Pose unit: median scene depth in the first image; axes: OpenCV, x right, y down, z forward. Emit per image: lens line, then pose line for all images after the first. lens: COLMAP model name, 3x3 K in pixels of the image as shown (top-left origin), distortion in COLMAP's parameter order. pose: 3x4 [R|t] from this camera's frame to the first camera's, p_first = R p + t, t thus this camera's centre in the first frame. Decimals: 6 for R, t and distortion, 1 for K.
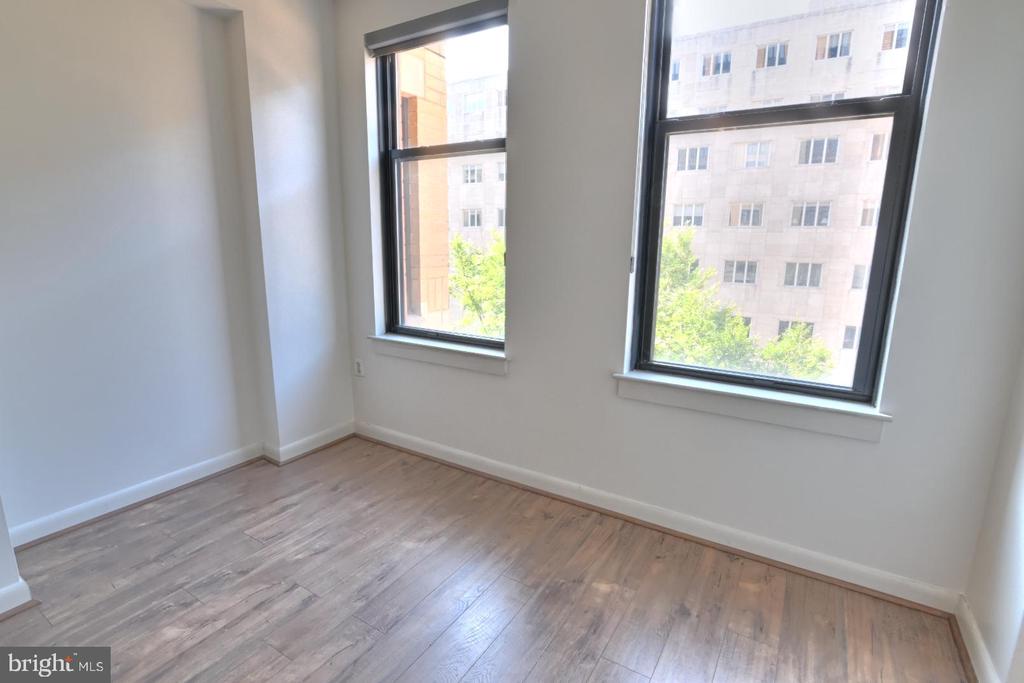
lens RADIAL K [[500.5, 0, 511.6], [0, 500.5, 329.7], [0, 0, 1]] dist [-0.013078, 0.000254]
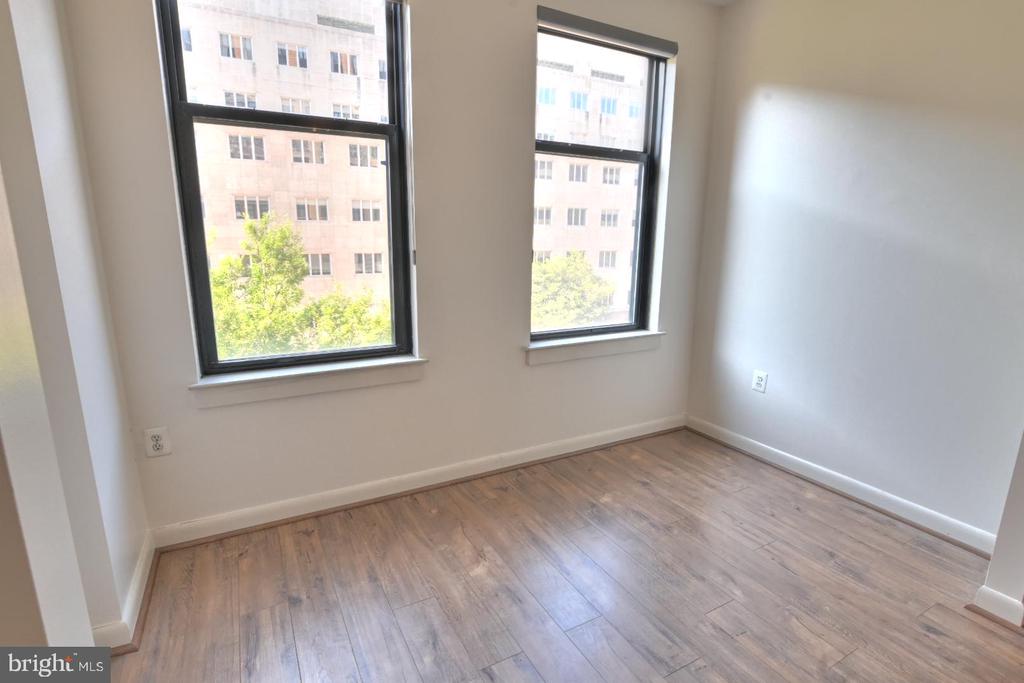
lens RADIAL K [[488.8, 0, 499.6], [0, 488.8, 344.7], [0, 0, 1]] dist [-0.024472, 0.000464]
pose [[0.503861, -0.190111, 0.842604, -0.749577], [0.147710, 0.980074, 0.132800, -0.079614], [-0.851062, 0.057549, 0.521902, 0.412617]]
